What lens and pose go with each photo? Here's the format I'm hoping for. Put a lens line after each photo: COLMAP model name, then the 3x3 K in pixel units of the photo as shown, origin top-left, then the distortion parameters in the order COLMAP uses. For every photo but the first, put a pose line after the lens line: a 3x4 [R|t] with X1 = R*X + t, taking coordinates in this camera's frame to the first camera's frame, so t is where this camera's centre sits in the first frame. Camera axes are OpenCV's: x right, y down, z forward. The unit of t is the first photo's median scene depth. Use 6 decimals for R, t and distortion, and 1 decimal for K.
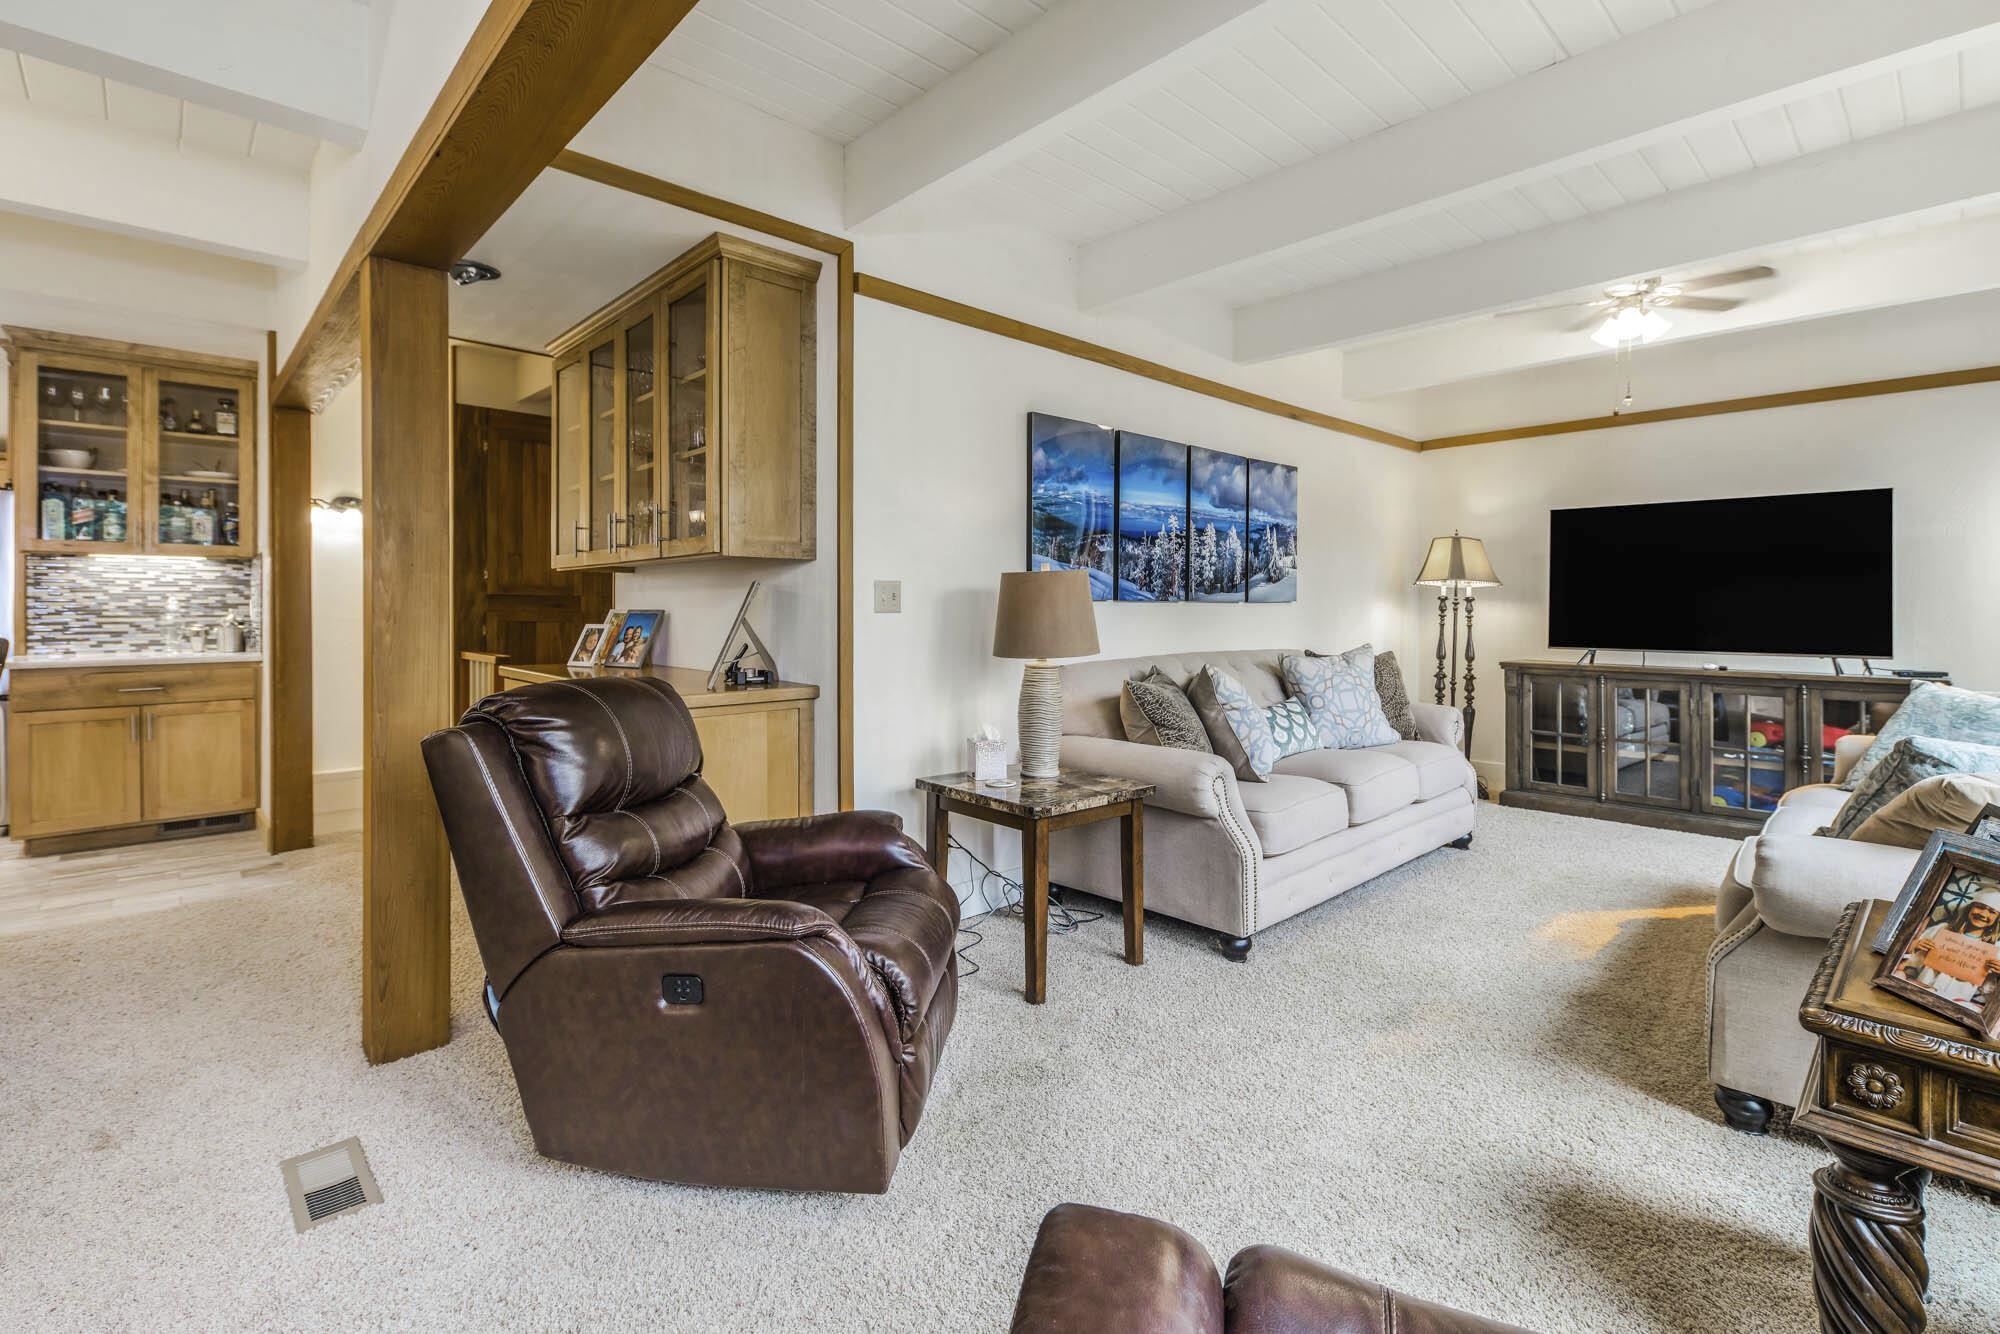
lens RADIAL K [[901.1, 0, 960.2], [0, 901.1, 613.1], [0, 0, 1]] dist [0.001560, 0.000323]
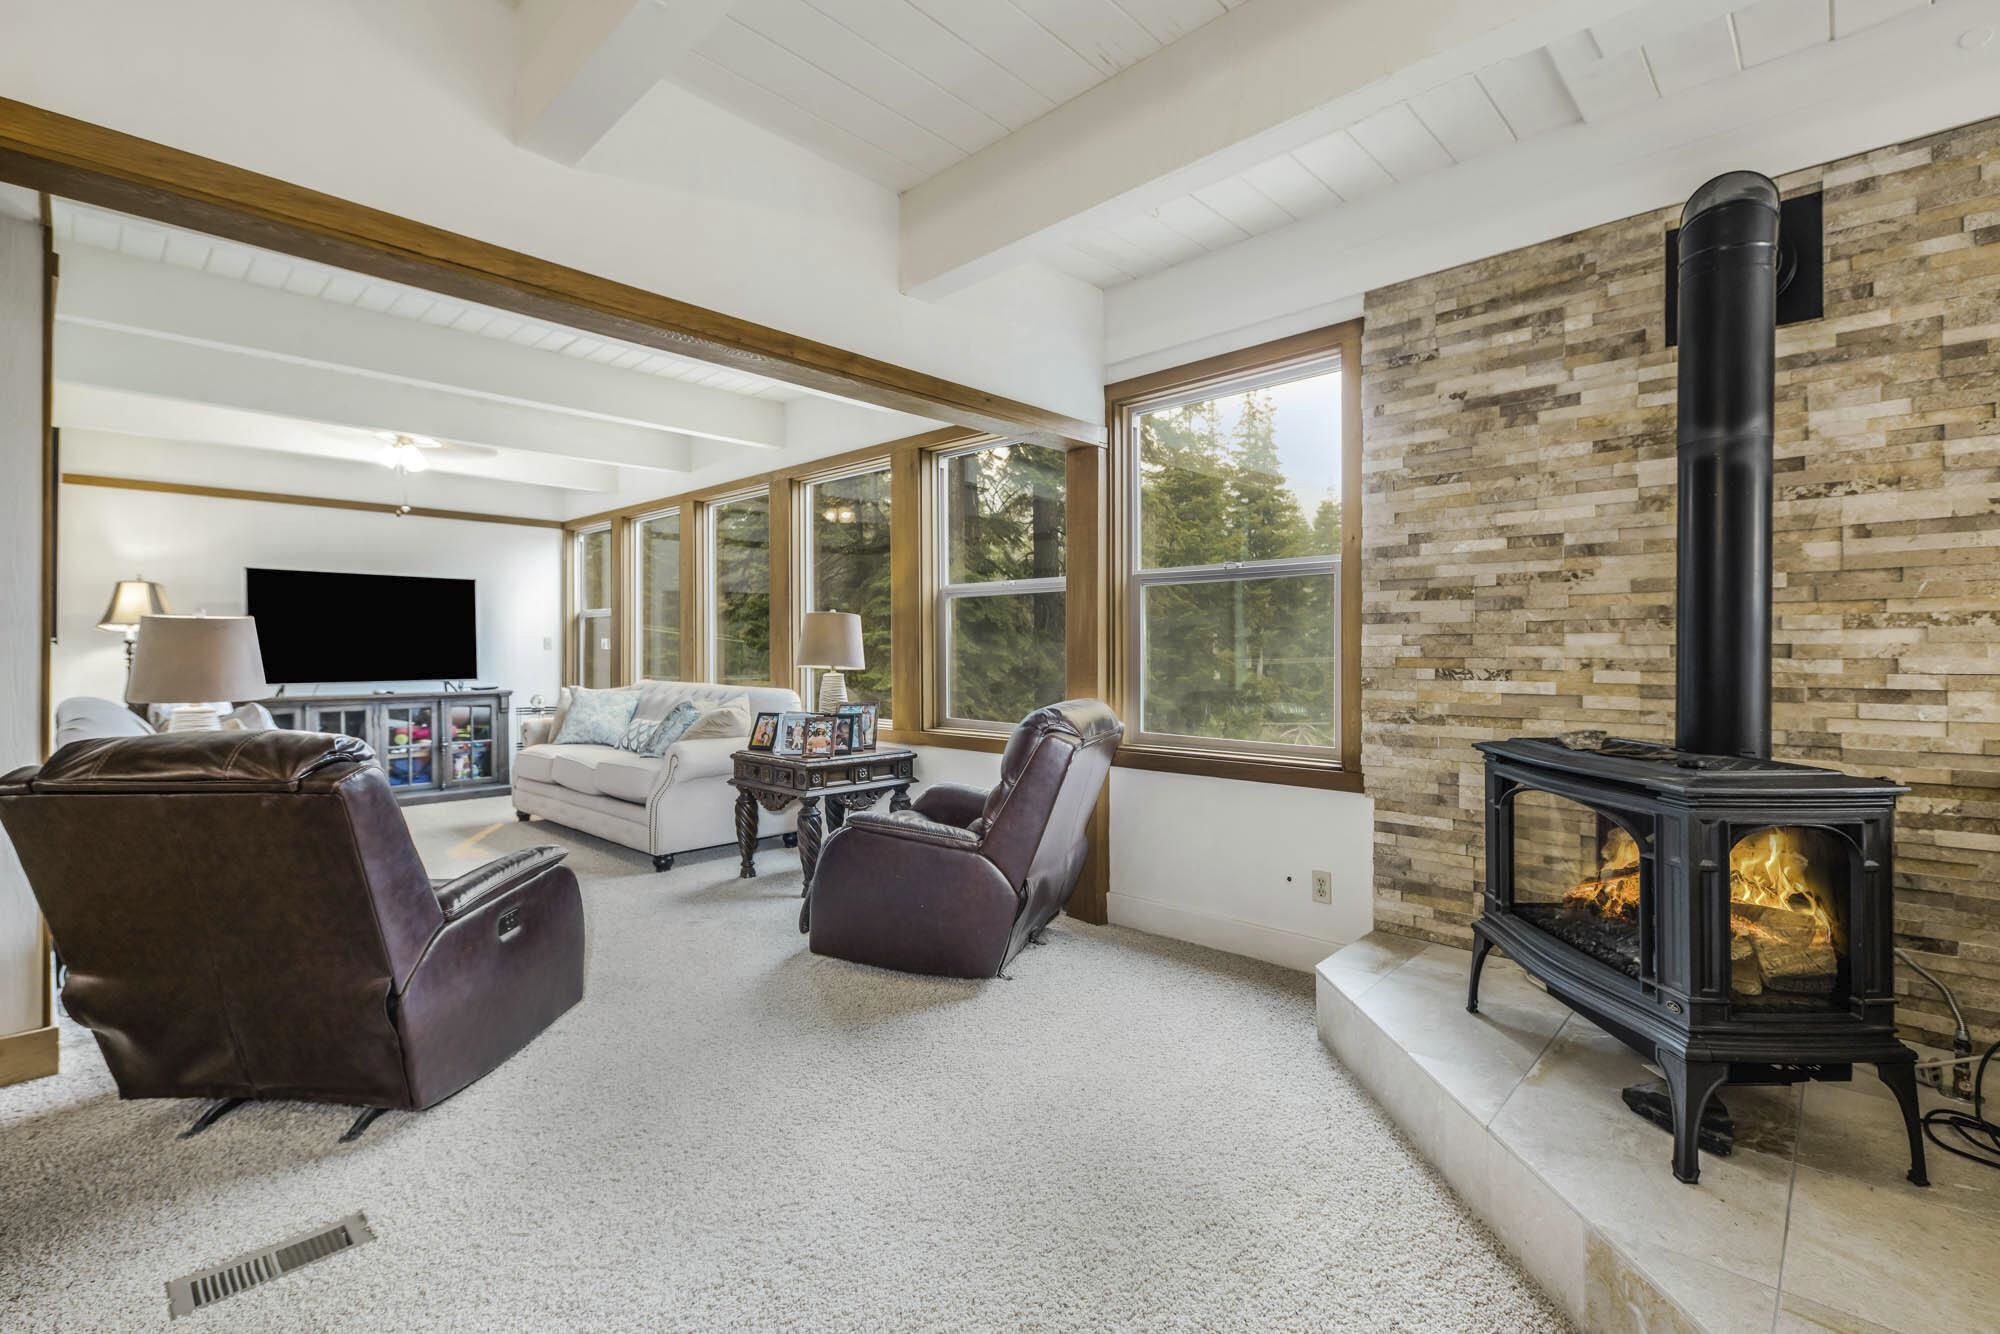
lens RADIAL K [[892.9, 0, 999.1], [0, 892.9, 646.5], [0, 0, 1]] dist [0.000478, 0.000140]
pose [[-0.070340, 0.001384, 0.997522, -0.697795], [0.007725, 0.999970, -0.000842, -0.003682], [-0.997493, 0.007647, -0.070348, 0.130448]]
